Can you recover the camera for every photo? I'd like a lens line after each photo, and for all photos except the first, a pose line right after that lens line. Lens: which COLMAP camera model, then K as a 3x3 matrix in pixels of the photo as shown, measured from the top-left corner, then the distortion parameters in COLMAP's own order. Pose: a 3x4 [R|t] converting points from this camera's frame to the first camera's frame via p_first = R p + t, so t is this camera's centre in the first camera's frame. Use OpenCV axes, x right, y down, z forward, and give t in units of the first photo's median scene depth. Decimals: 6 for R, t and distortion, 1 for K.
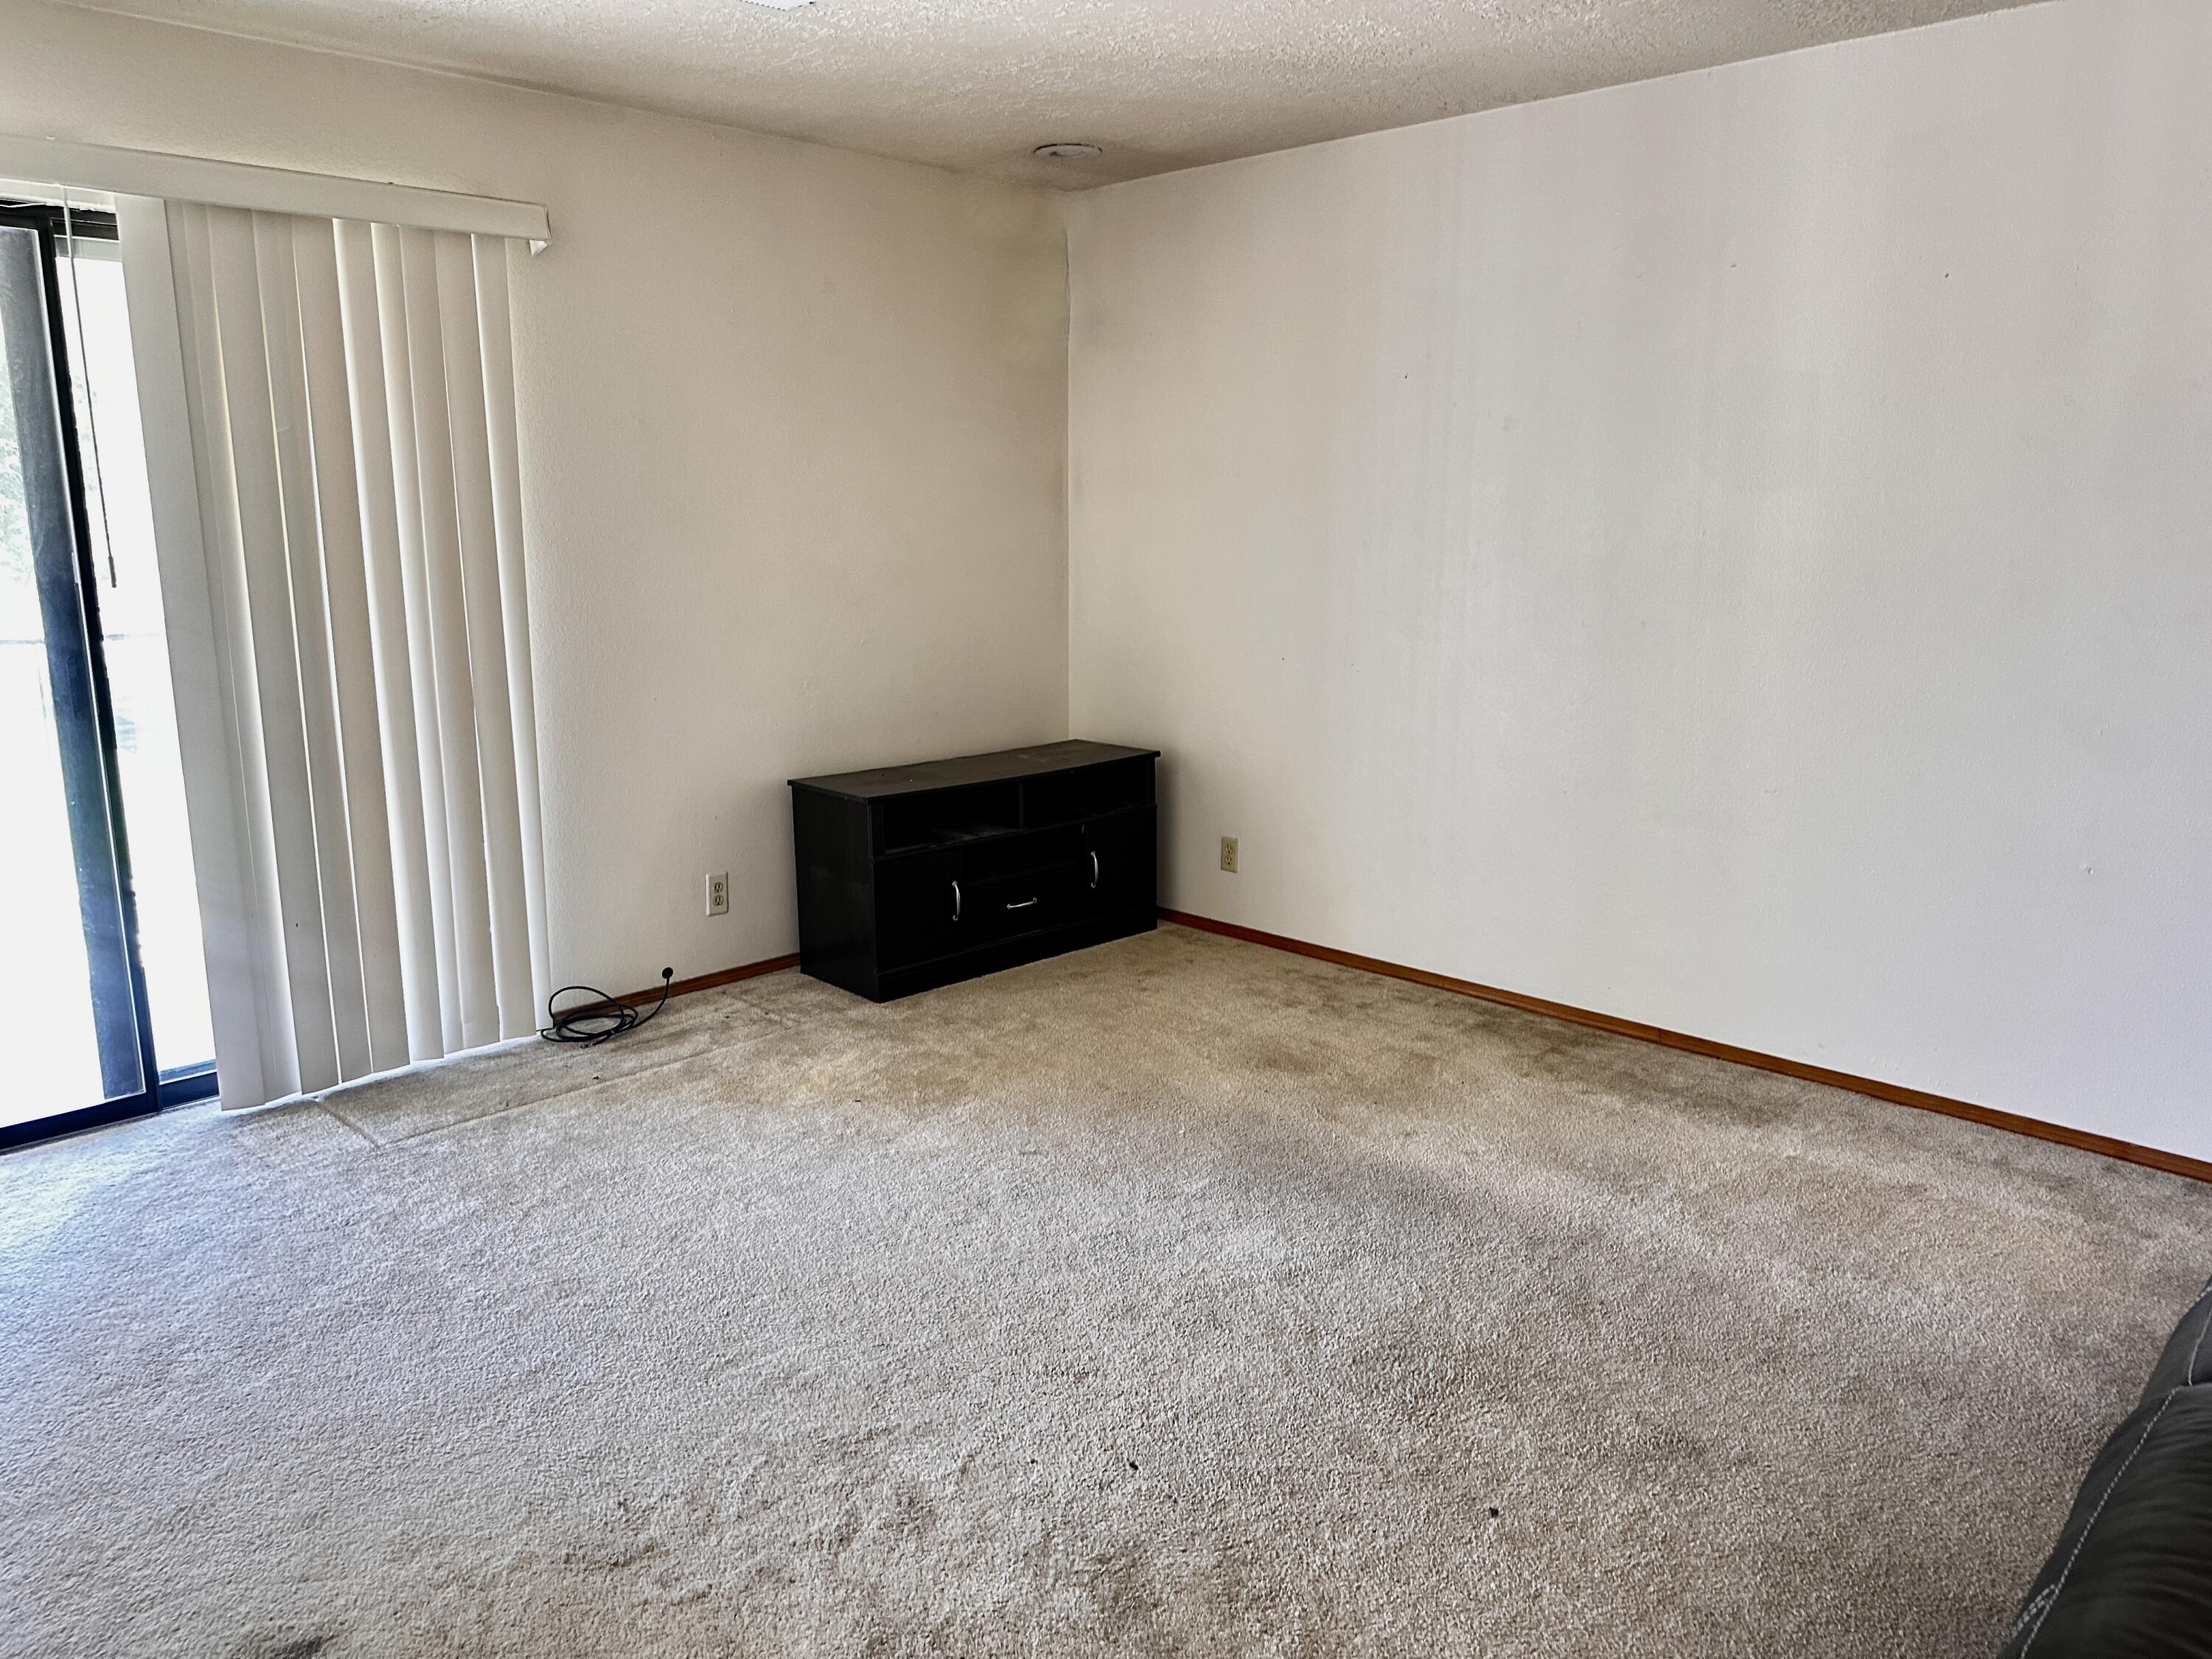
lens RADIAL K [[1566.7, 0, 1107.4], [0, 1566.7, 826.0], [0, 0, 1]] dist [0.060787, 0.000706]
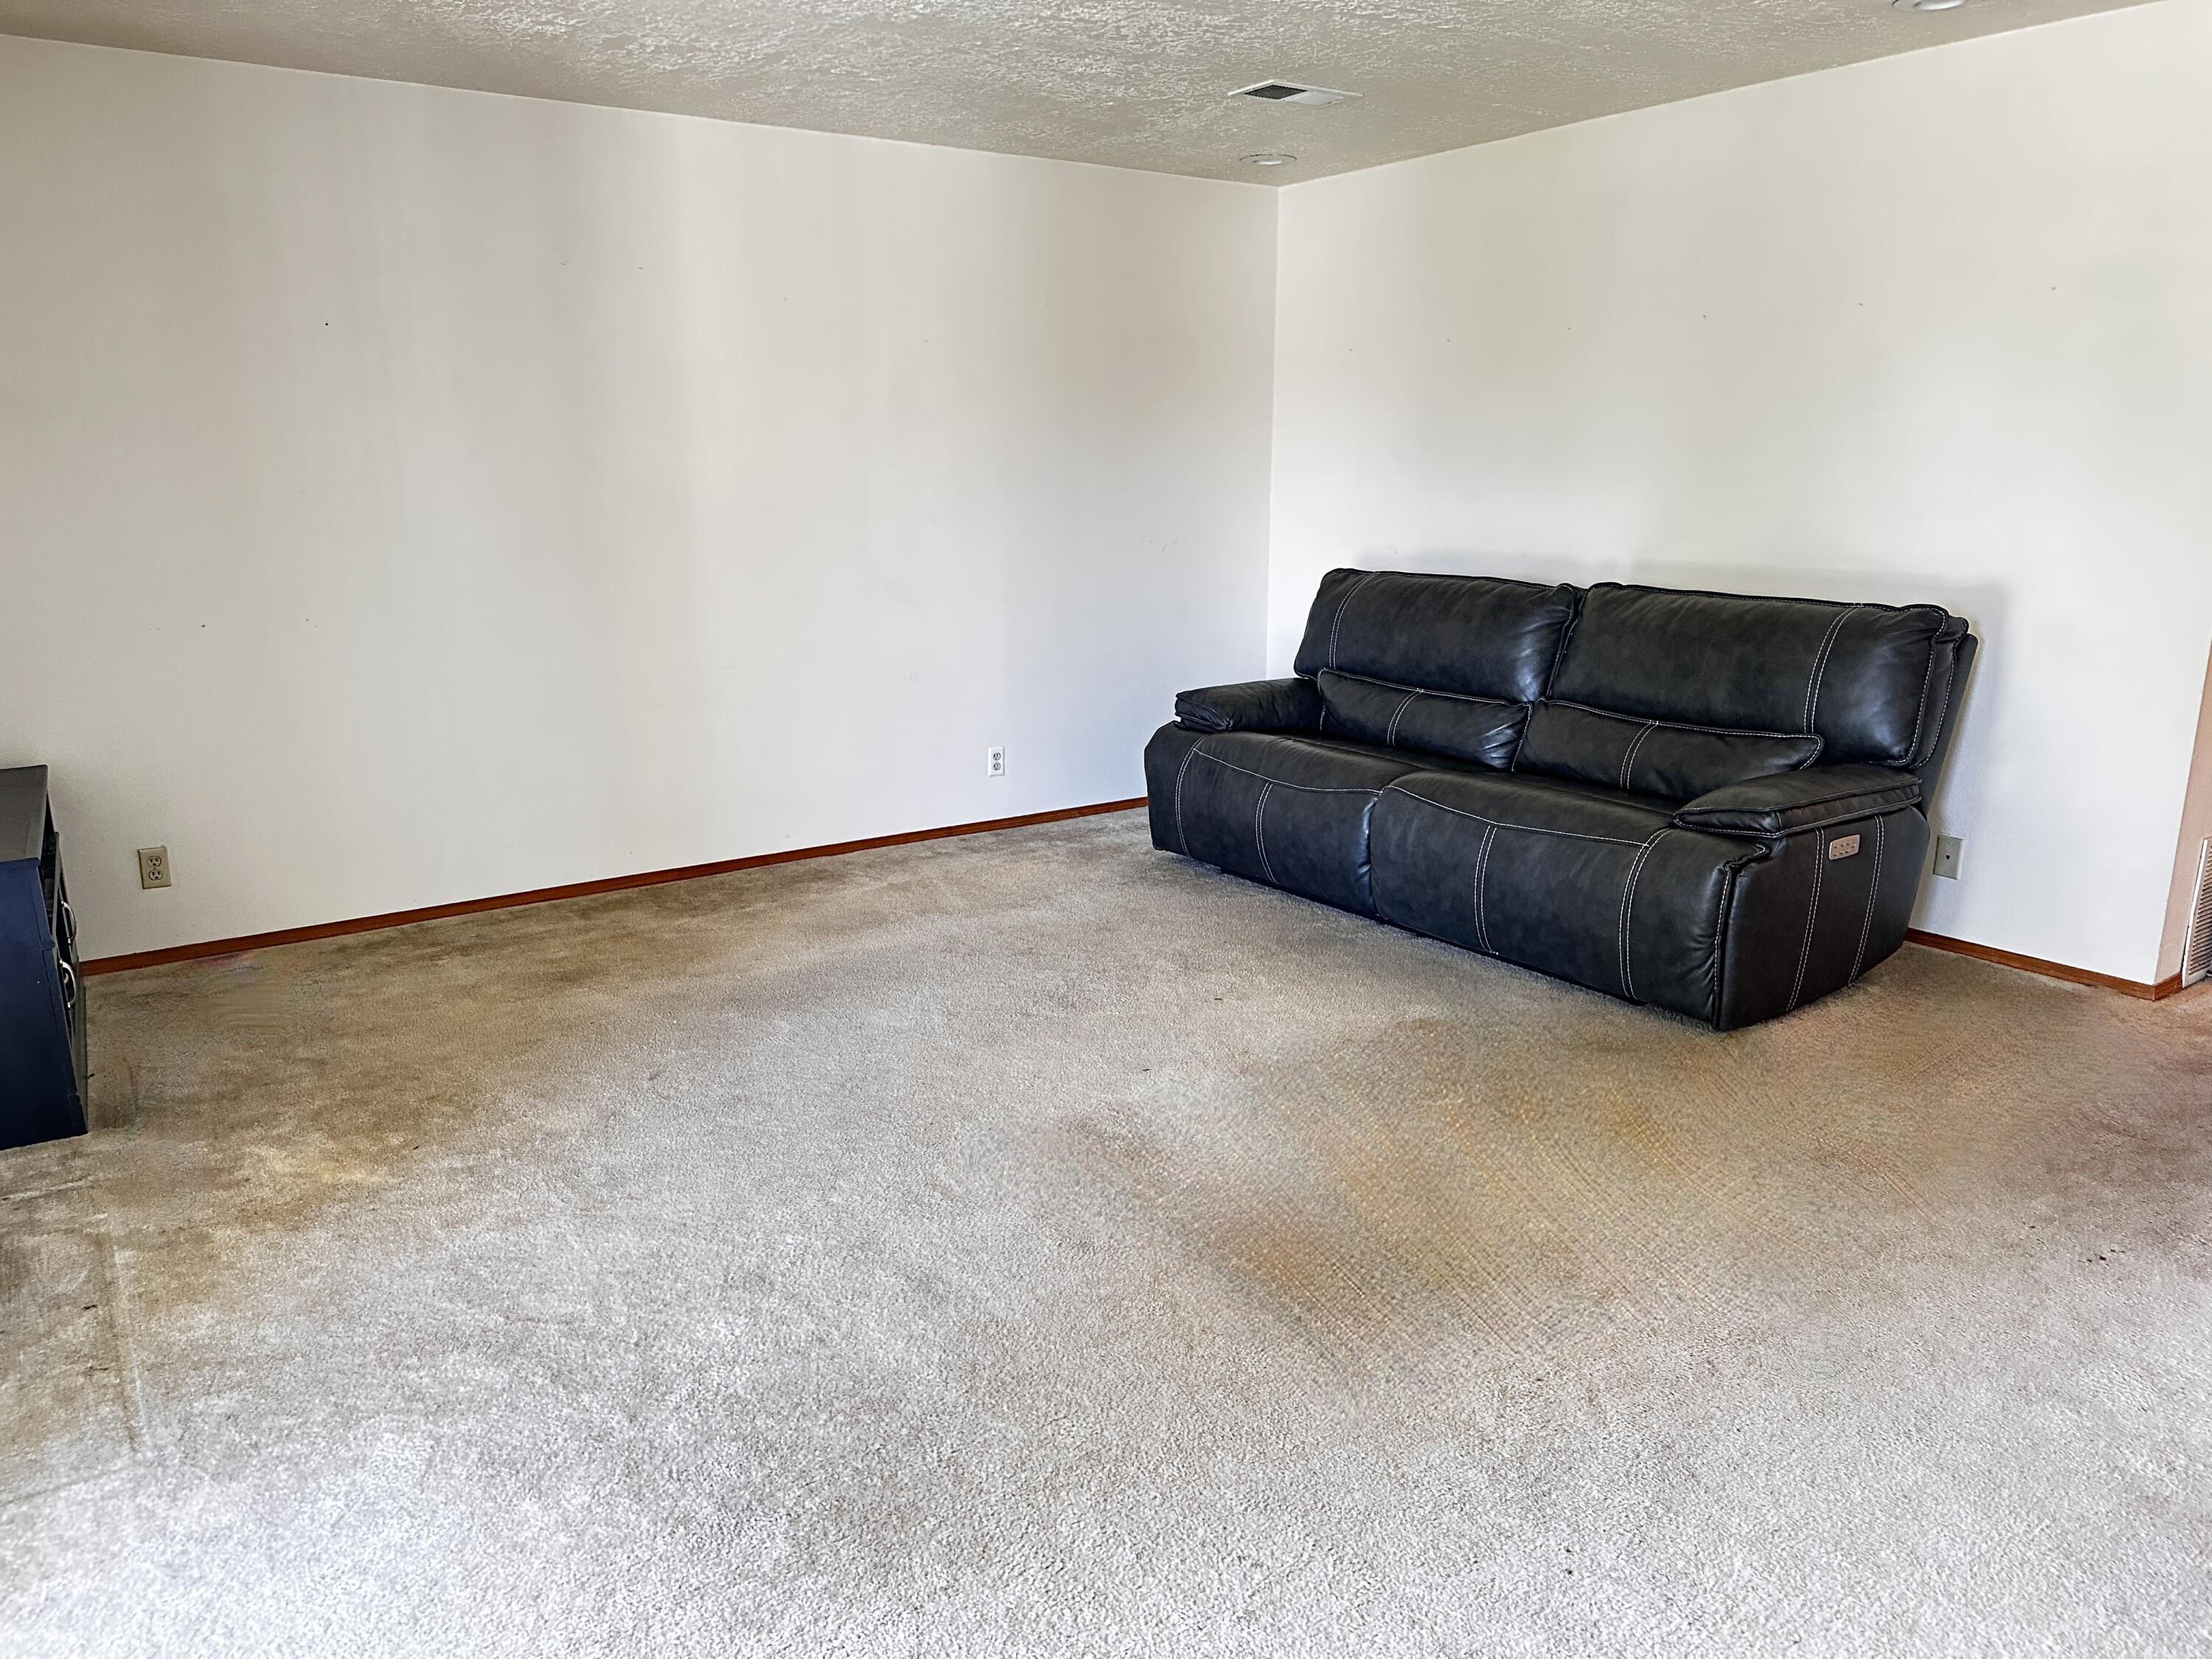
lens RADIAL K [[1566.7, 0, 1108.8], [0, 1566.7, 830.1], [0, 0, 1]] dist [0.060787, 0.000706]
pose [[0.239117, -0.245065, 0.939556, -0.746563], [0.225906, 0.955115, 0.191630, -0.062042], [-0.944346, 0.166429, 0.283746, 0.334484]]
